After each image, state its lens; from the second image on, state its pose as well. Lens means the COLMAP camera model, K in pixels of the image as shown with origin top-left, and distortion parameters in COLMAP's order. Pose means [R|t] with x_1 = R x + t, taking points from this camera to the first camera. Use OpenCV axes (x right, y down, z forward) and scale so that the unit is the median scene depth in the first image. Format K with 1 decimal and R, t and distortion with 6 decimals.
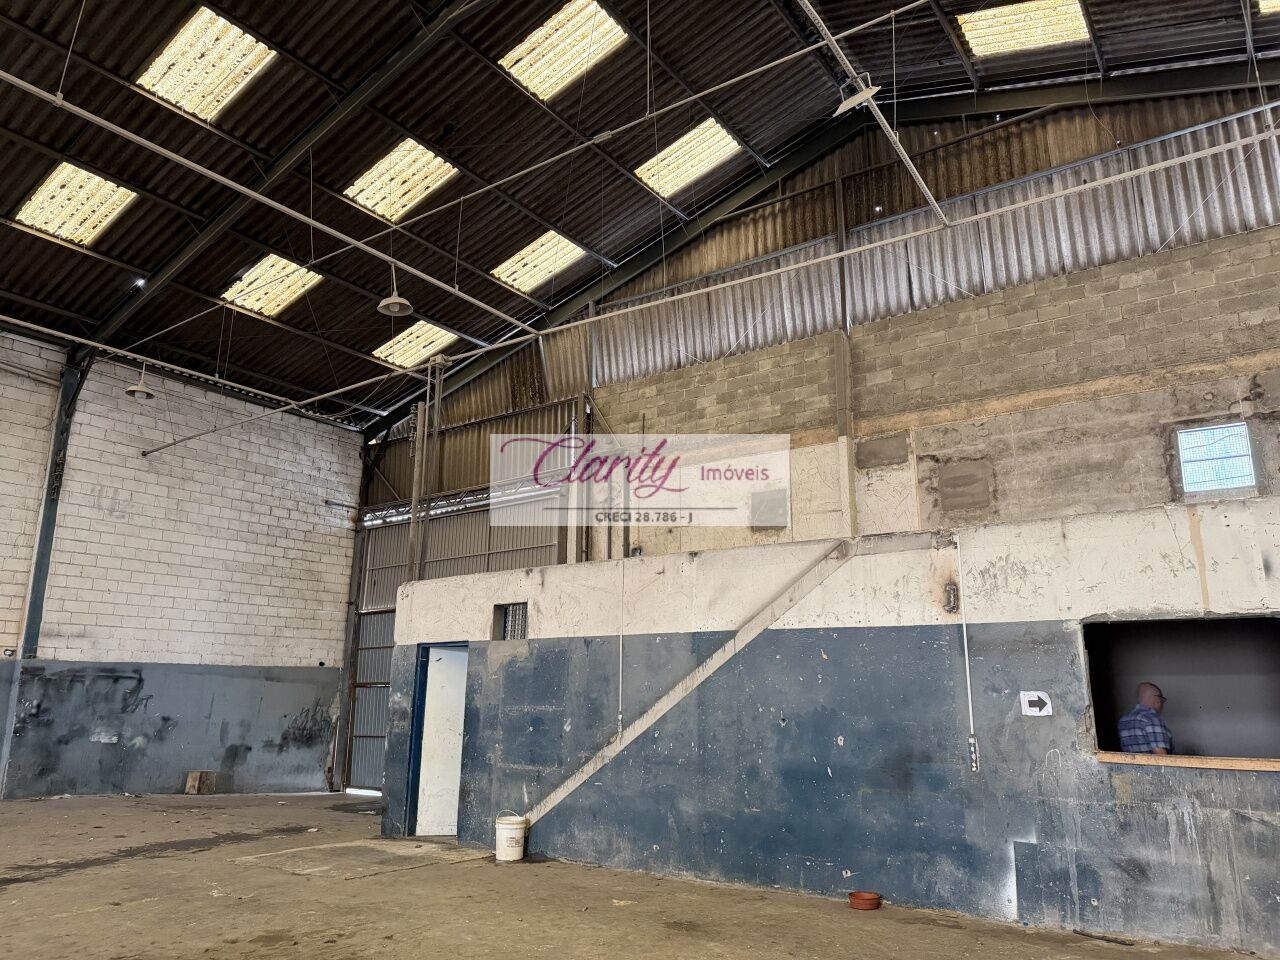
lens RADIAL K [[895.6, 0, 640.0], [0, 895.6, 480.0], [0, 0, 1]] dist [0.090507, -0.121393]
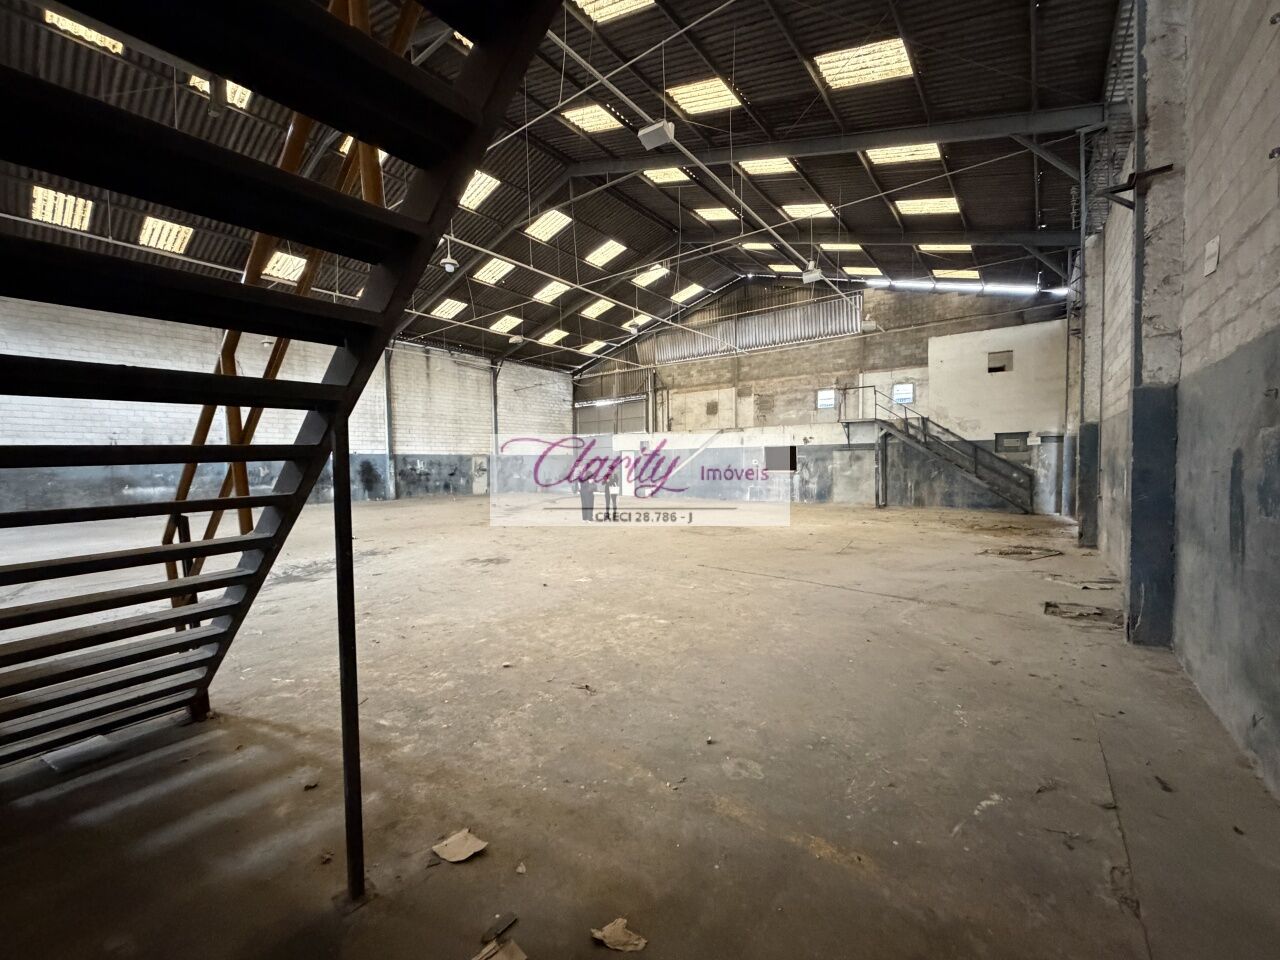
lens RADIAL K [[515.0, 0, 640.0], [0, 515.0, 480.0], [0, 0, 1]] dist [-0.003040, -0.000504]
pose [[0.999315, -0.014984, -0.033838, -0.068837], [0.023331, 0.964853, 0.261752, -0.233787], [0.028726, -0.262363, 0.964542, -1.001102]]
